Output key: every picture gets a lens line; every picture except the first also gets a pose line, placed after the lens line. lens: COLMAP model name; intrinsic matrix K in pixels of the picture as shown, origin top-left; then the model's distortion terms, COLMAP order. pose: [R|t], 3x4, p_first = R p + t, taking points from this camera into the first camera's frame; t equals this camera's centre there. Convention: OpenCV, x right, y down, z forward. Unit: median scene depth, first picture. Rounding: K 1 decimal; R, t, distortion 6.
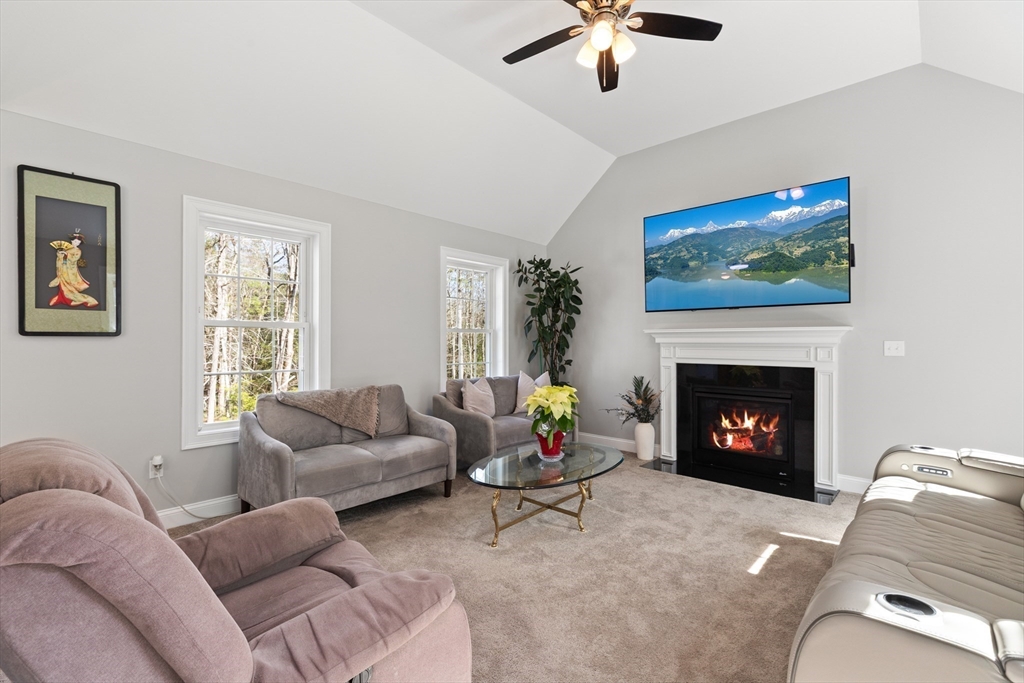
lens RADIAL K [[458.4, 0, 508.2], [0, 458.4, 337.9], [0, 0, 1]] dist [-0.003141, 0.000387]
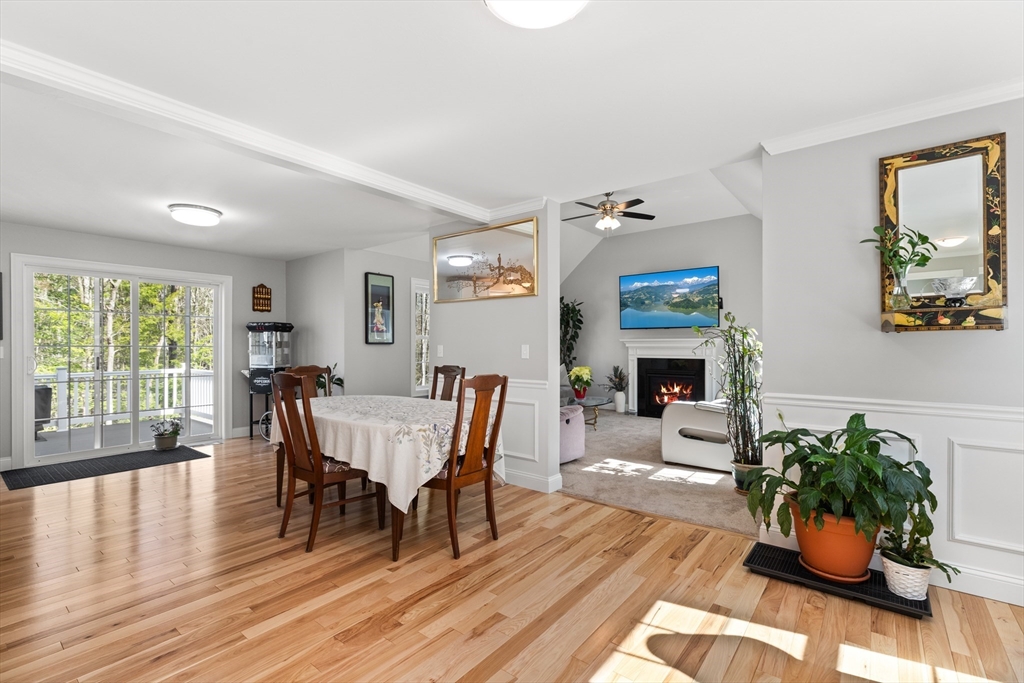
lens RADIAL K [[458.4, 0, 509.0], [0, 458.4, 343.3], [0, 0, 1]] dist [-0.003141, 0.000387]
pose [[0.996880, -0.003845, 0.078840, -0.273158], [0.003787, 0.999992, 0.000889, -0.004765], [-0.078843, -0.000588, 0.996887, -0.744586]]
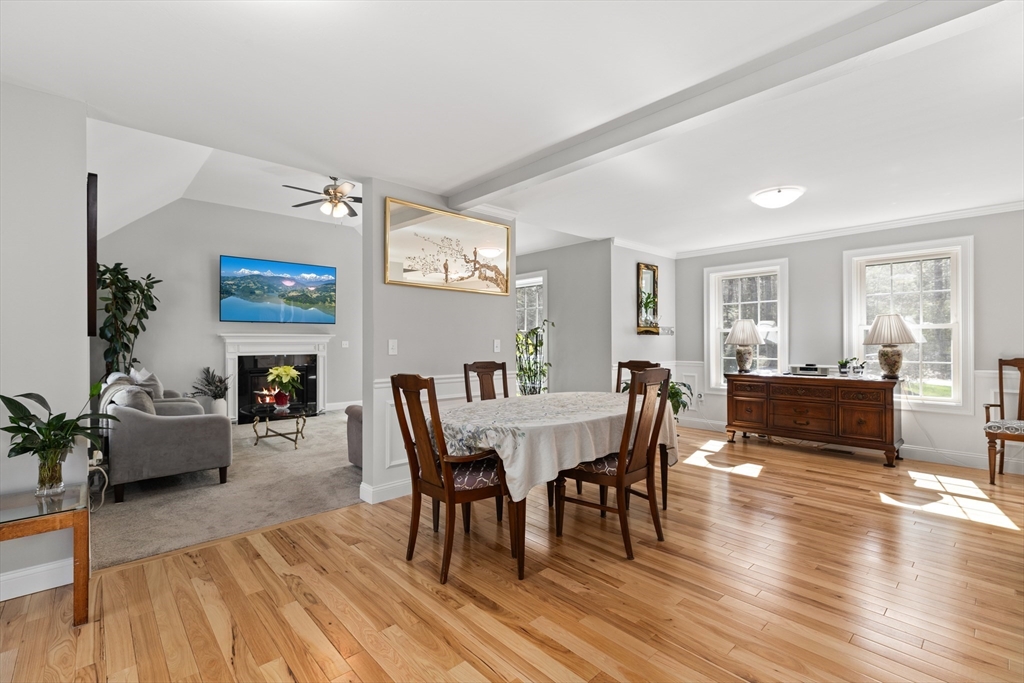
lens RADIAL K [[458.4, 0, 508.1], [0, 458.4, 338.2], [0, 0, 1]] dist [-0.003141, 0.000387]
pose [[0.067418, 0.002602, 0.997721, -1.085147], [-0.002904, 0.999993, -0.002412, -0.001663], [-0.997721, -0.002734, 0.067425, 0.009850]]
